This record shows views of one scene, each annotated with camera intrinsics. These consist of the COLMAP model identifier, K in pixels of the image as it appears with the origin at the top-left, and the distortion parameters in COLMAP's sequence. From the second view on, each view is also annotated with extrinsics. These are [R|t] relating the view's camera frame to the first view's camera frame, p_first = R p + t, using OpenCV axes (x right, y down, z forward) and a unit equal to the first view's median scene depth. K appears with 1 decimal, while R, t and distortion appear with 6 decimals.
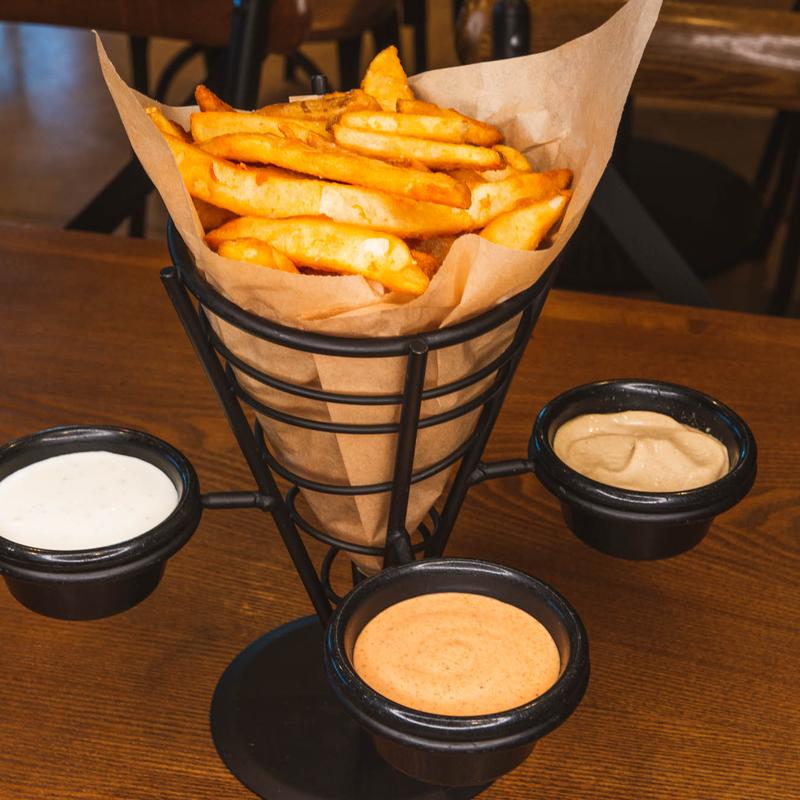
lens RADIAL K [[1698.9, 0, 395.7], [0, 1698.9, 396.6], [0, 0, 1]] dist [0.075752, 0.582842]
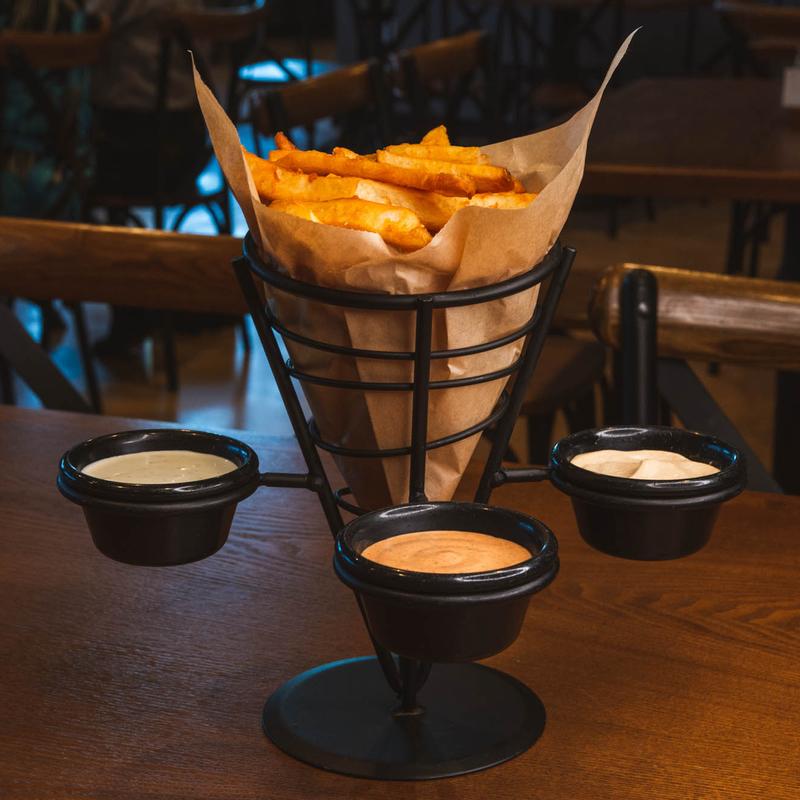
lens RADIAL K [[1749.4, 0, 400.0], [0, 1749.4, 400.0], [0, 0, 1]] dist [0.065728, 0.644737]
pose [[0.990874, 0.028506, -0.131744, 0.145687], [-0.062290, 0.963598, -0.259999, 0.329610], [0.119537, 0.265832, 0.956579, -0.172151]]
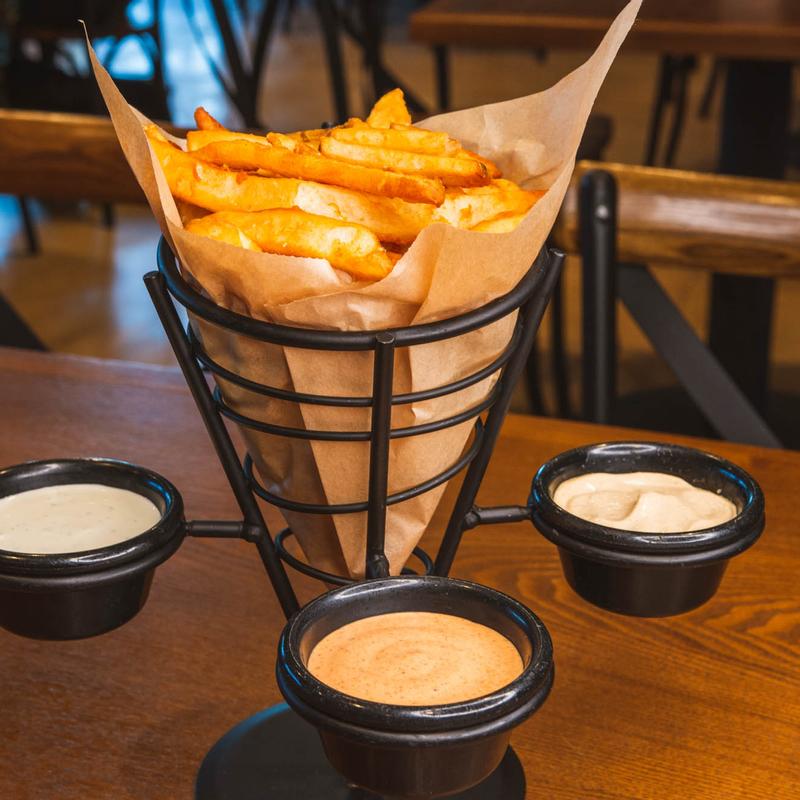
lens RADIAL K [[1698.9, 0, 395.7], [0, 1698.9, 396.6], [0, 0, 1]] dist [0.075752, 0.582842]
pose [[0.995211, 0.027405, -0.093826, 0.100546], [-0.042419, 0.985881, -0.161985, 0.145537], [0.088062, 0.165189, 0.982323, 0.030607]]
